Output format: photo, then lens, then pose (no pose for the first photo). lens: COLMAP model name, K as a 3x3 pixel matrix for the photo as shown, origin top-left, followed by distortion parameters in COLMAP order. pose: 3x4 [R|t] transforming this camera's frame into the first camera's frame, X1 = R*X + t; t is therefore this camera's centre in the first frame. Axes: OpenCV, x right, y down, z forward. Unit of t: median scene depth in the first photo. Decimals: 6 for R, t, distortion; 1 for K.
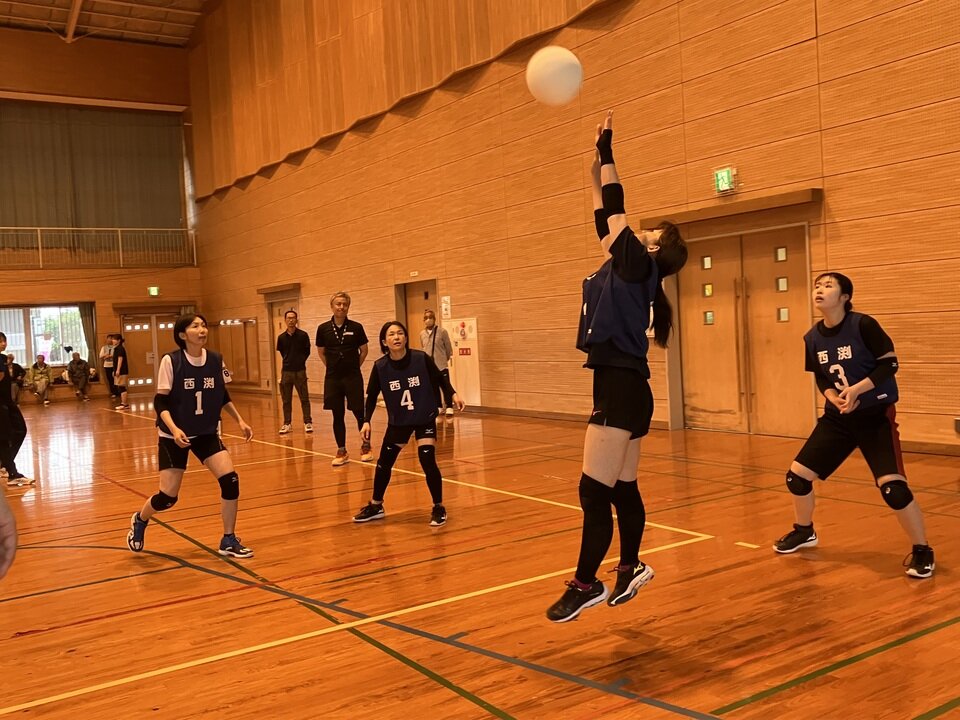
lens RADIAL K [[934.3, 0, 480.0], [0, 934.3, 360.0], [0, 0, 1]] dist [-0.001721, -0.016357]
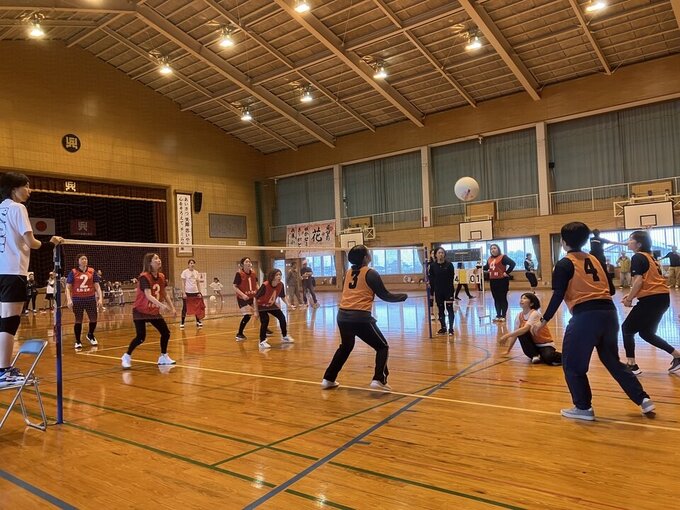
lens RADIAL K [[548.1, 0, 340.0], [0, 548.1, 255.0], [0, 0, 1]] dist [0.012513, -0.008742]
pose [[0.293862, 0.011443, -0.955779, 0.211444], [-0.005441, 0.999932, 0.010299, -0.005794], [0.955833, 0.002174, 0.293904, 0.116849]]
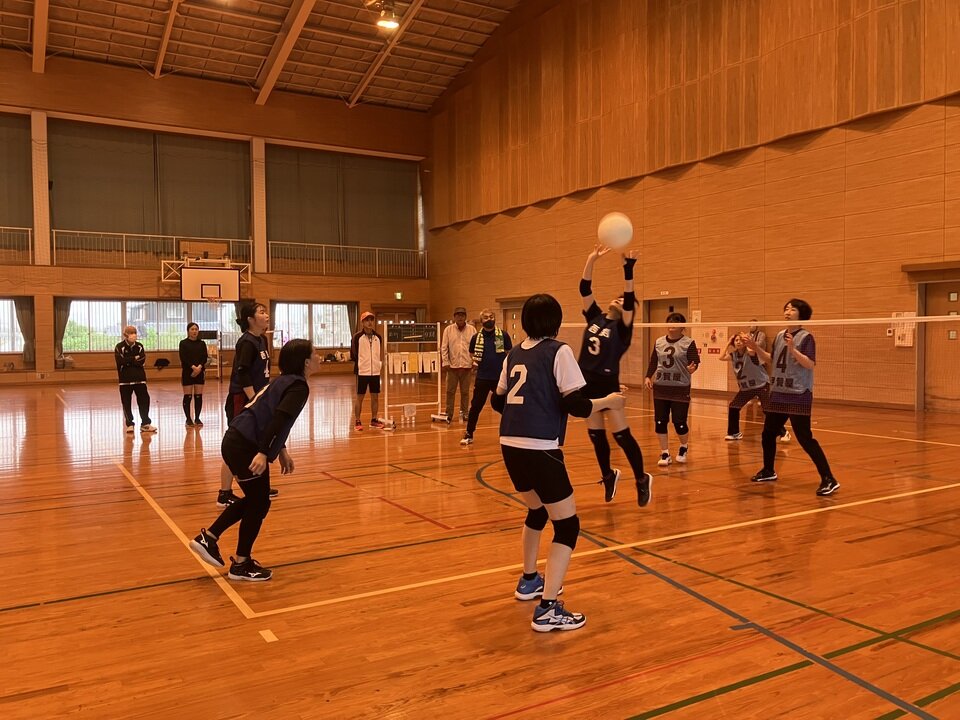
lens RADIAL K [[781.3, 0, 480.0], [0, 781.3, 360.0], [0, 0, 1]] dist [0.046898, -0.069539]
pose [[0.997116, 0.049950, -0.057131, -0.297642], [-0.050087, 0.998744, -0.000959, 0.023029], [0.057012, 0.003818, 0.998366, -0.191833]]
